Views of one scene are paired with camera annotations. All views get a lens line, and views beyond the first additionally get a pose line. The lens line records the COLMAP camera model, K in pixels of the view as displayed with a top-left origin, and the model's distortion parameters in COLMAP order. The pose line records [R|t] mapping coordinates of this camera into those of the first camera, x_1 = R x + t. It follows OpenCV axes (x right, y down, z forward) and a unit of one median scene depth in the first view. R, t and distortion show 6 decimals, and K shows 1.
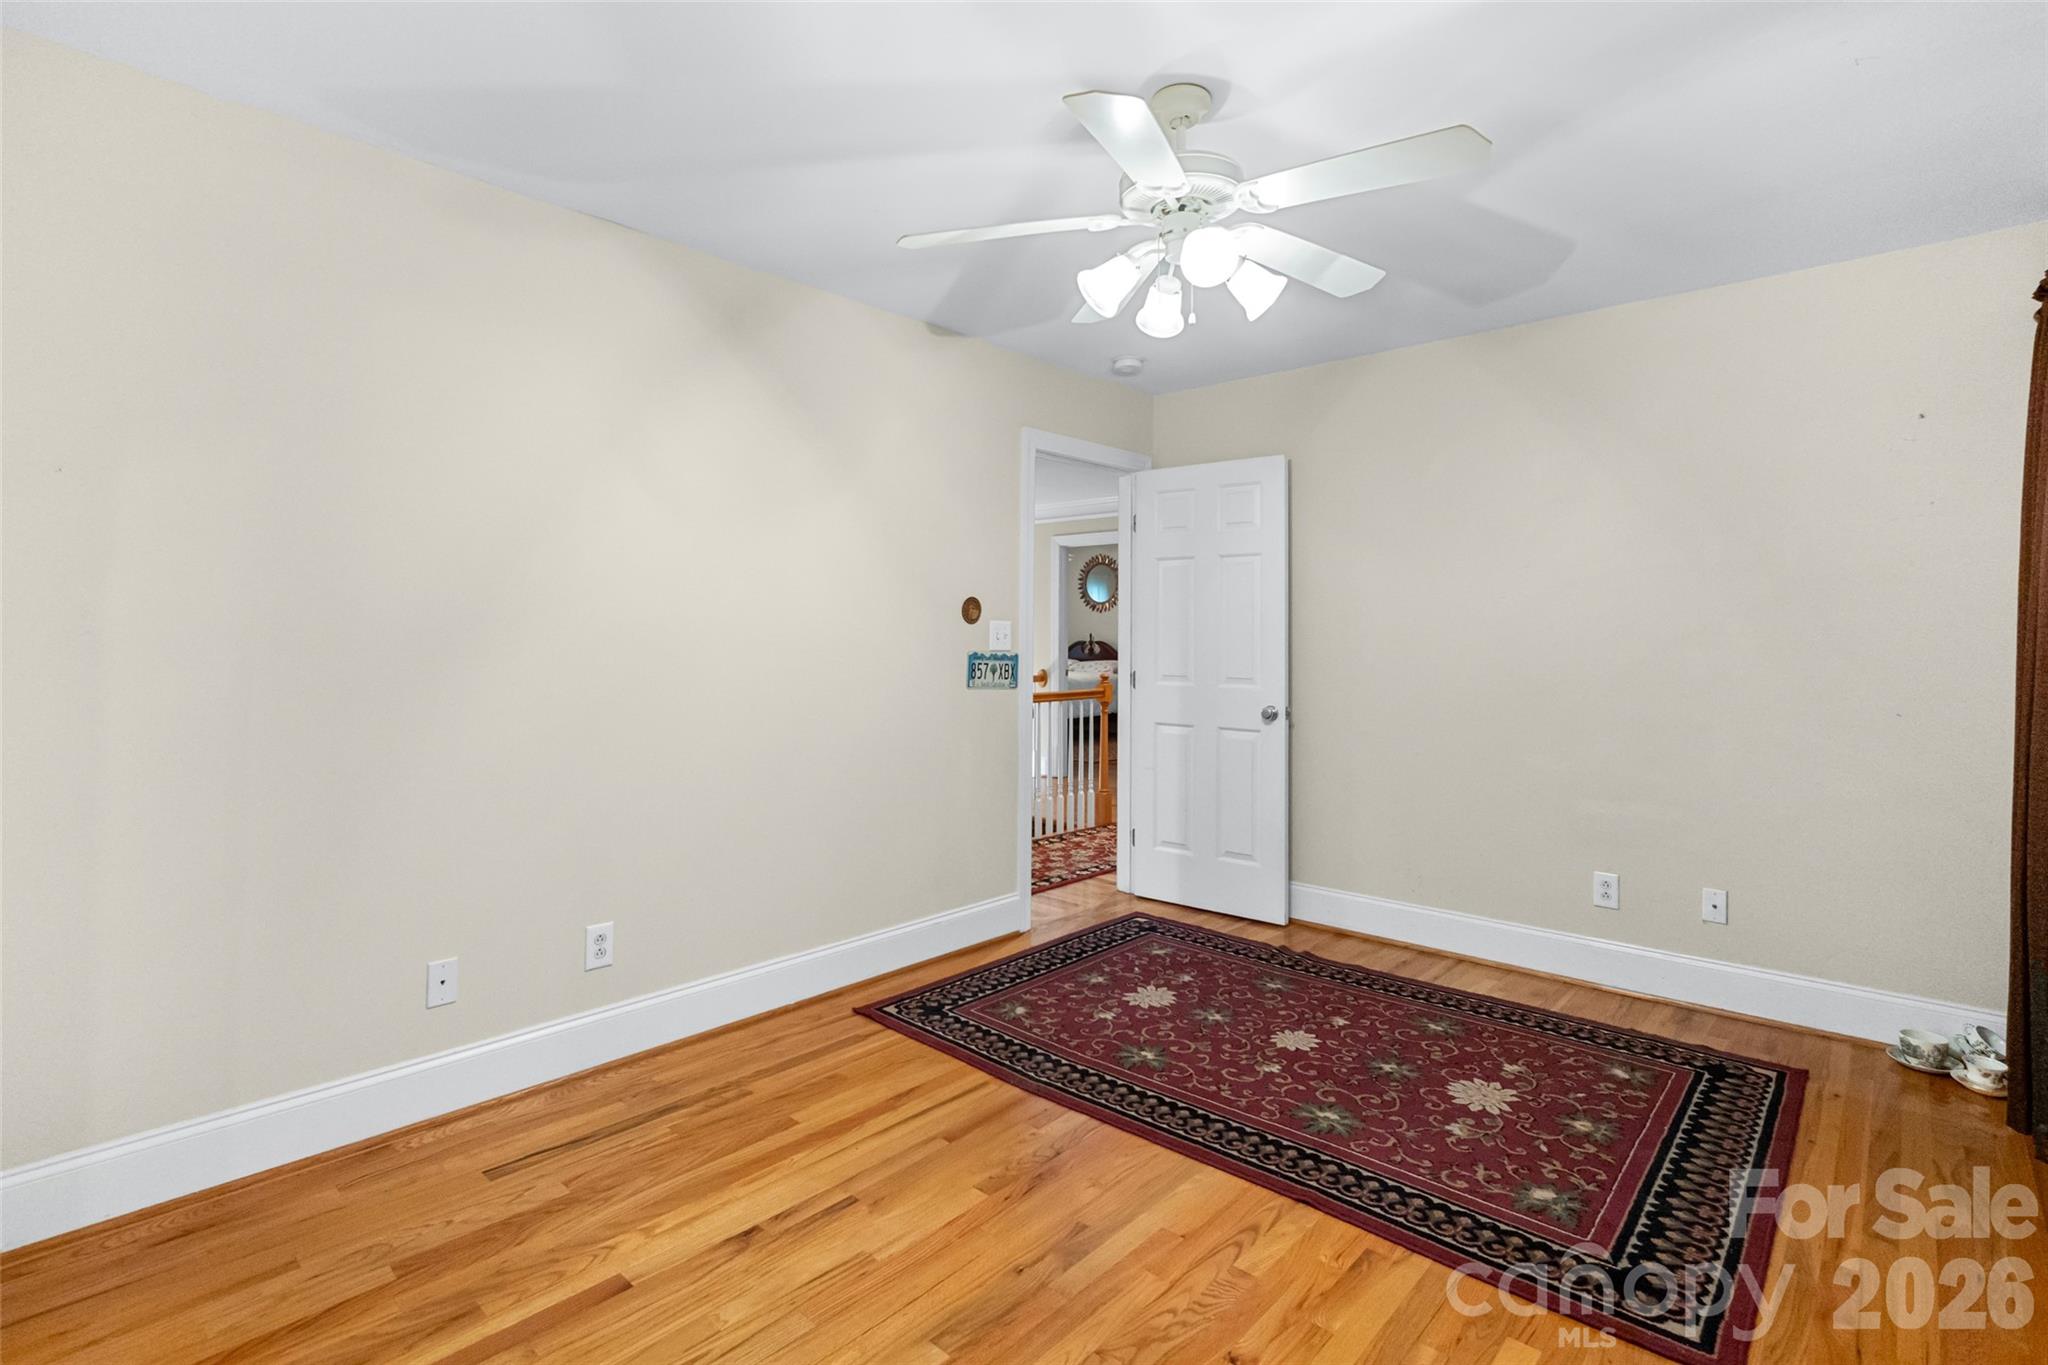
lens RADIAL K [[959.1, 0, 1019.1], [0, 959.1, 651.7], [0, 0, 1]] dist [-0.004086, -0.000137]
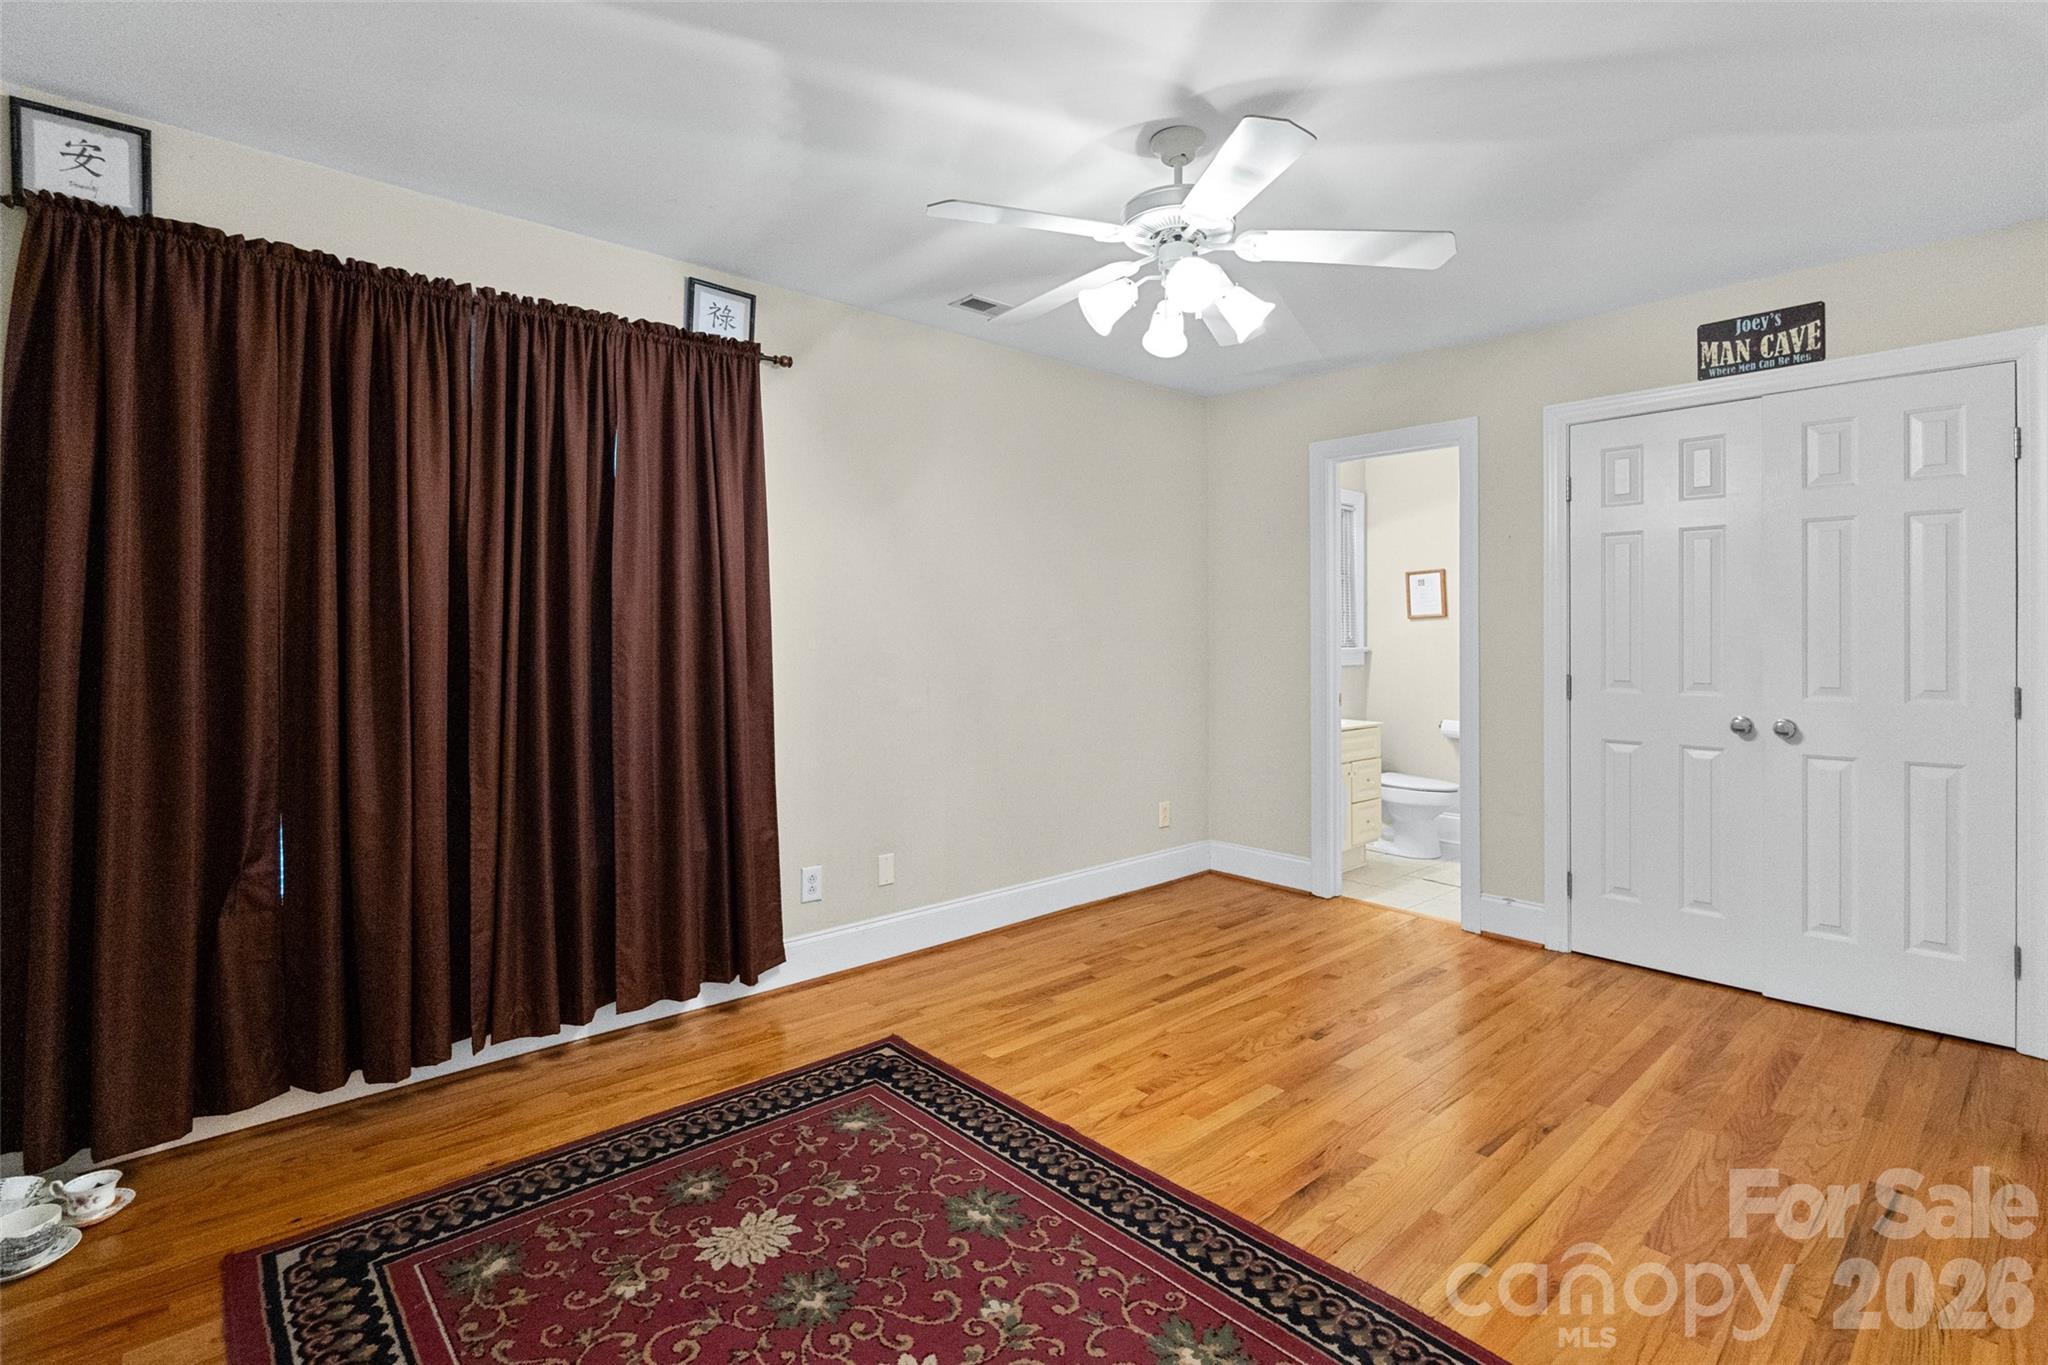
lens RADIAL K [[959.1, 0, 1019.1], [0, 959.1, 651.7], [0, 0, 1]] dist [-0.004086, -0.000137]
pose [[-0.994987, -0.007236, 0.099744, 0.208689], [-0.004618, 0.999639, 0.026458, -0.021228], [-0.099899, 0.025864, -0.994661, 1.792351]]
